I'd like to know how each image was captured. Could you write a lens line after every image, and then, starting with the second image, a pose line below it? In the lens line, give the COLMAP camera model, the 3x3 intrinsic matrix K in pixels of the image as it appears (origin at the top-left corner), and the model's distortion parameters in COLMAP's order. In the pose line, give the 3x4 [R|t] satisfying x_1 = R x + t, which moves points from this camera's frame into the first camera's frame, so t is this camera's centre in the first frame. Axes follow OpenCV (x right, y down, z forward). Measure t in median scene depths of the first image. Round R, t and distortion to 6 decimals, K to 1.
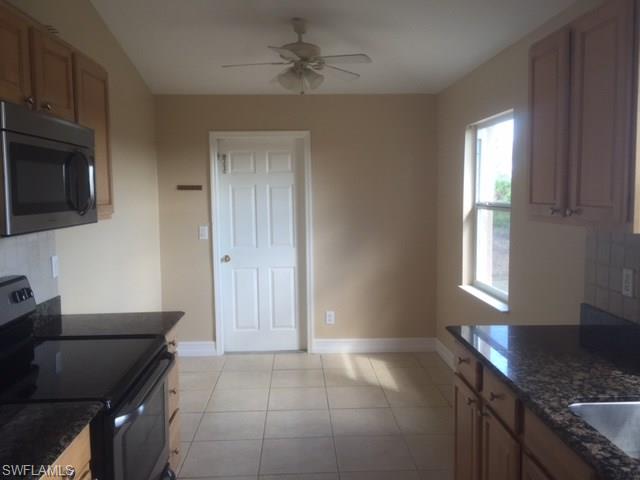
lens RADIAL K [[551.2, 0, 320.9], [0, 551.2, 230.5], [0, 0, 1]] dist [0.052888, -0.054269]
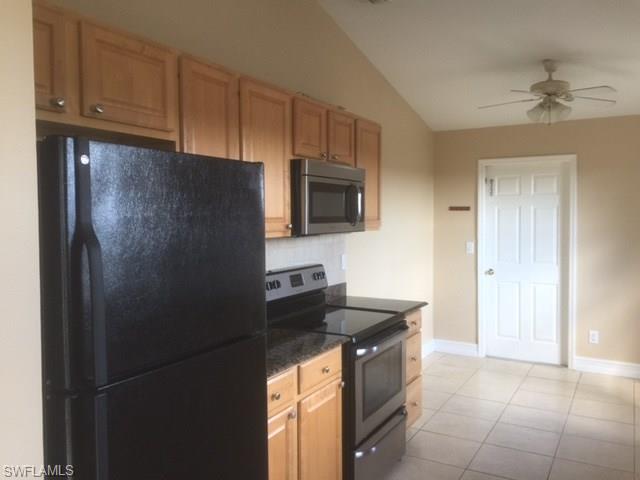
lens RADIAL K [[551.2, 0, 318.7], [0, 551.2, 240.0], [0, 0, 1]] dist [0.052888, -0.054269]
pose [[0.852313, 0.034733, -0.521877, 0.158985], [-0.045757, 0.998919, -0.008247, 0.015986], [0.521026, 0.030908, 0.852981, -0.194065]]
